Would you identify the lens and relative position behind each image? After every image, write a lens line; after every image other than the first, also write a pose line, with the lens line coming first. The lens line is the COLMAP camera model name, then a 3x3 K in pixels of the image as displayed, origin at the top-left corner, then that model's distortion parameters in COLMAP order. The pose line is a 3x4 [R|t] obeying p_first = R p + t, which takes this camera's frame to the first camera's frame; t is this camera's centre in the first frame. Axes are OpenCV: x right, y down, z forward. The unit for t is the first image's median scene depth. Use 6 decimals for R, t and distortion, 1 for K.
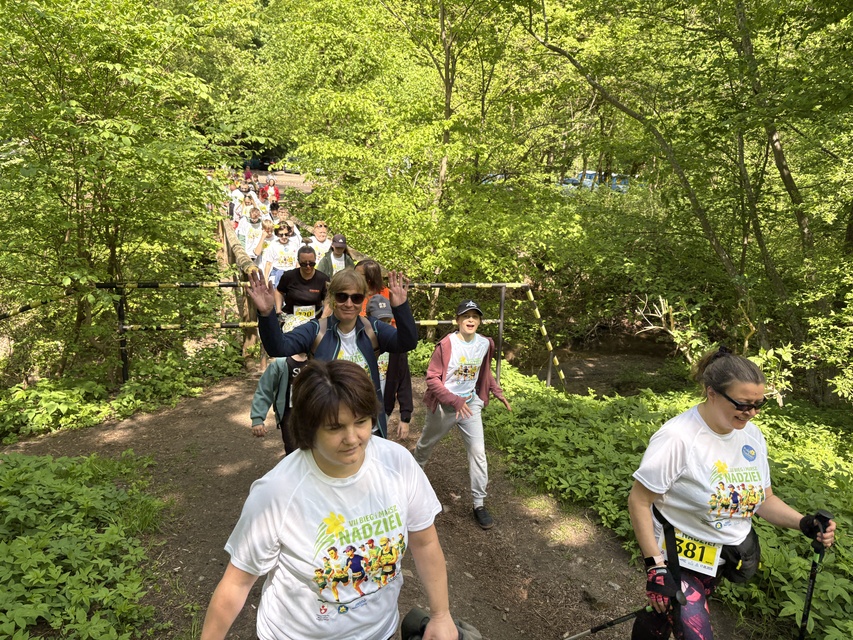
lens RADIAL K [[642.9, 0, 428.1], [0, 642.9, 321.0], [0, 0, 1]] dist [0.056702, -0.041798]
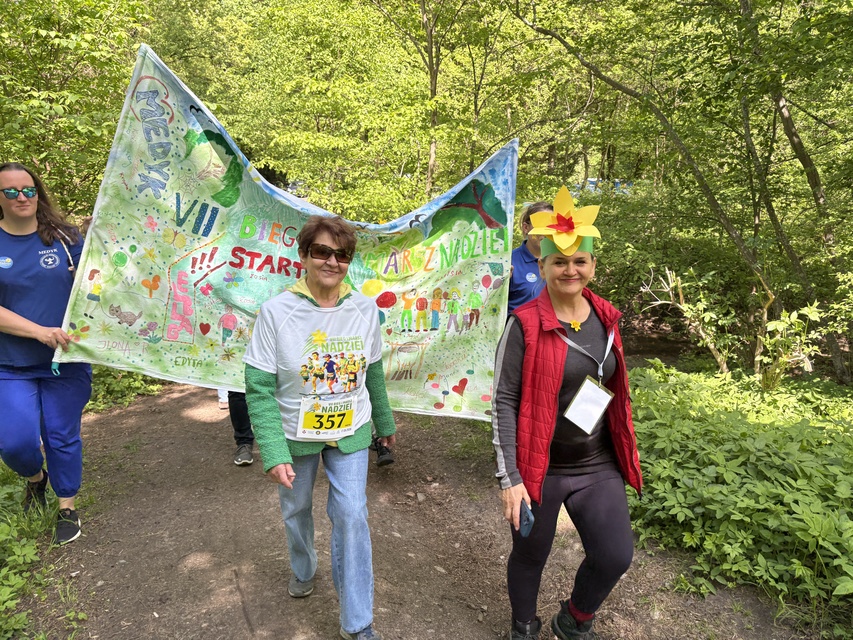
lens RADIAL K [[642.9, 0, 428.3], [0, 642.9, 324.0], [0, 0, 1]] dist [0.056702, -0.041798]
pose [[0.998867, -0.044315, -0.017359, 0.044886], [0.043791, 0.998605, -0.029491, 0.064124], [0.018642, 0.028697, 0.999414, 0.105949]]
